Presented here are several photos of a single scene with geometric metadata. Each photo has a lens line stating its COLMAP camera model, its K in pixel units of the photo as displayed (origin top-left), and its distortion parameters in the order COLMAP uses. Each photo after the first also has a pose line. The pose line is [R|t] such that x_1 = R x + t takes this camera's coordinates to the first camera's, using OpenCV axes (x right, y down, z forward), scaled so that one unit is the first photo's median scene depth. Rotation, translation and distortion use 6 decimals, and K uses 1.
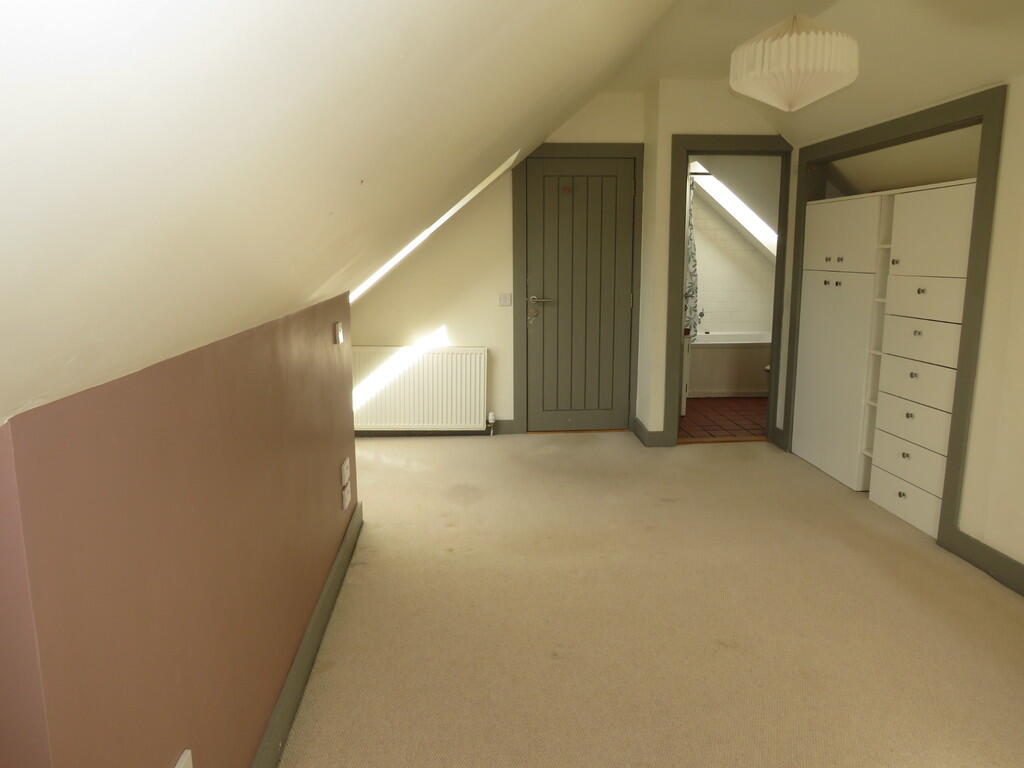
lens RADIAL K [[725.4, 0, 512.0], [0, 725.4, 384.0], [0, 0, 1]] dist [-0.025004, 0.004004]
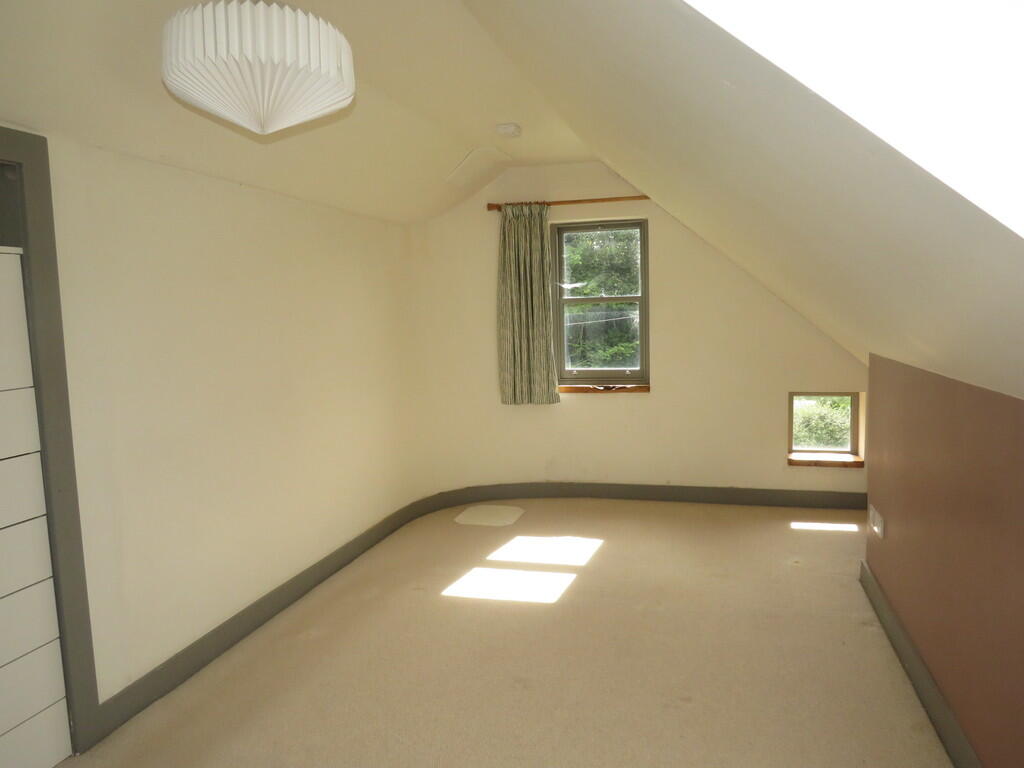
lens RADIAL K [[725.4, 0, 512.0], [0, 725.4, 384.0], [0, 0, 1]] dist [-0.025004, 0.004004]
pose [[-0.942331, -0.000848, 0.334682, -0.028168], [0.094005, 0.959070, 0.267111, -0.176598], [-0.321210, 0.283169, -0.903681, 0.894460]]
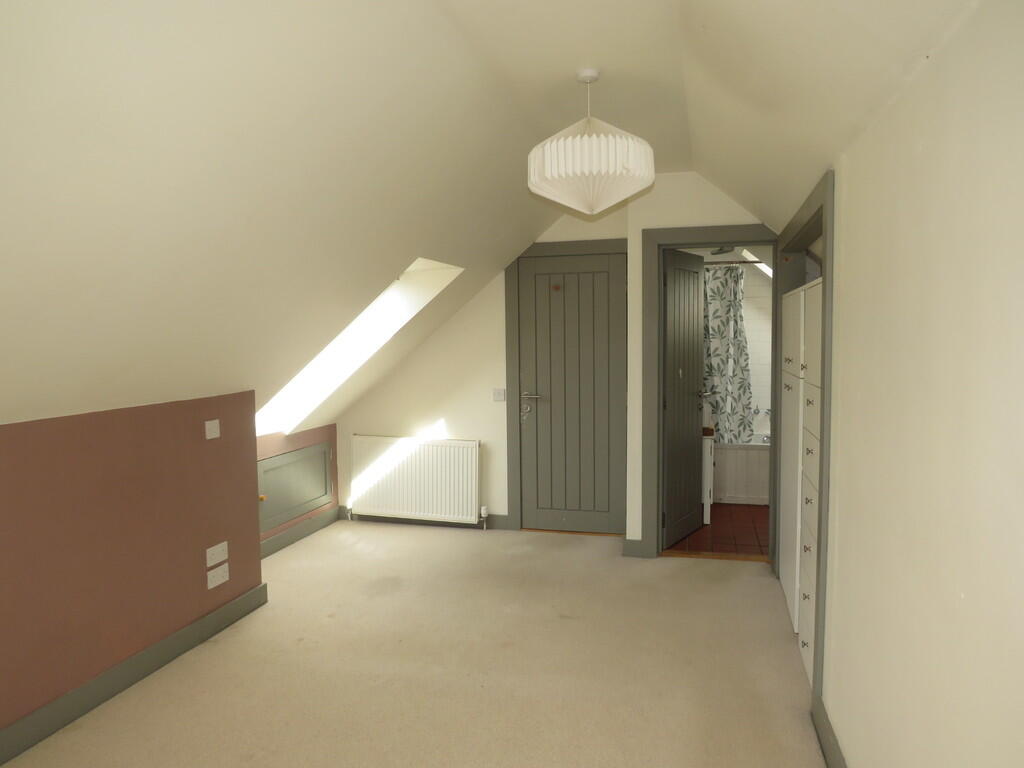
lens RADIAL K [[725.4, 0, 512.0], [0, 725.4, 384.0], [0, 0, 1]] dist [-0.025004, 0.004004]
pose [[0.944707, 0.015843, -0.327534, 0.339523], [-0.051806, 0.993499, -0.101369, -0.029797], [0.323799, 0.112732, 0.939386, 0.052361]]
